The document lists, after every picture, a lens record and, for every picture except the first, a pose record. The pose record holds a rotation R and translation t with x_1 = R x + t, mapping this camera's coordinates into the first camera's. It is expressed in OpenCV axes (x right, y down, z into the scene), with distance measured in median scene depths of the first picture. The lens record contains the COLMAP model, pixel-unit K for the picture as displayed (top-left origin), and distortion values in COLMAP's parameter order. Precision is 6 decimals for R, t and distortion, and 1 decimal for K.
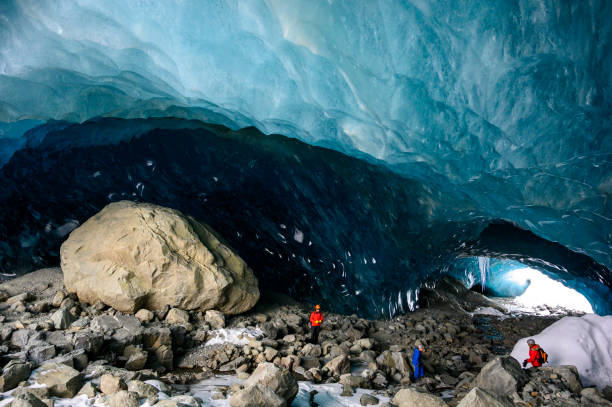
lens RADIAL K [[412.9, 0, 306.0], [0, 412.9, 203.5], [0, 0, 1]] dist [-0.001012, 0.000296]
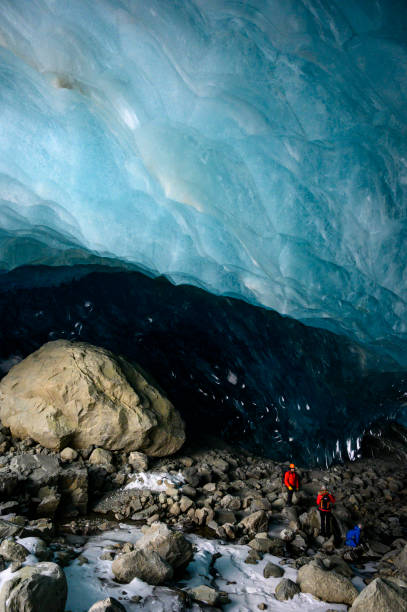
lens RADIAL K [[397.3, 0, 221.5], [0, 397.3, 306.6], [0, 0, 1]] dist [0.001041, -0.000798]
pose [[0.992463, 0.020895, -0.120752, 0.095797], [-0.029389, 0.997185, -0.068988, -0.036597], [0.118970, 0.072017, 0.990283, 0.043364]]
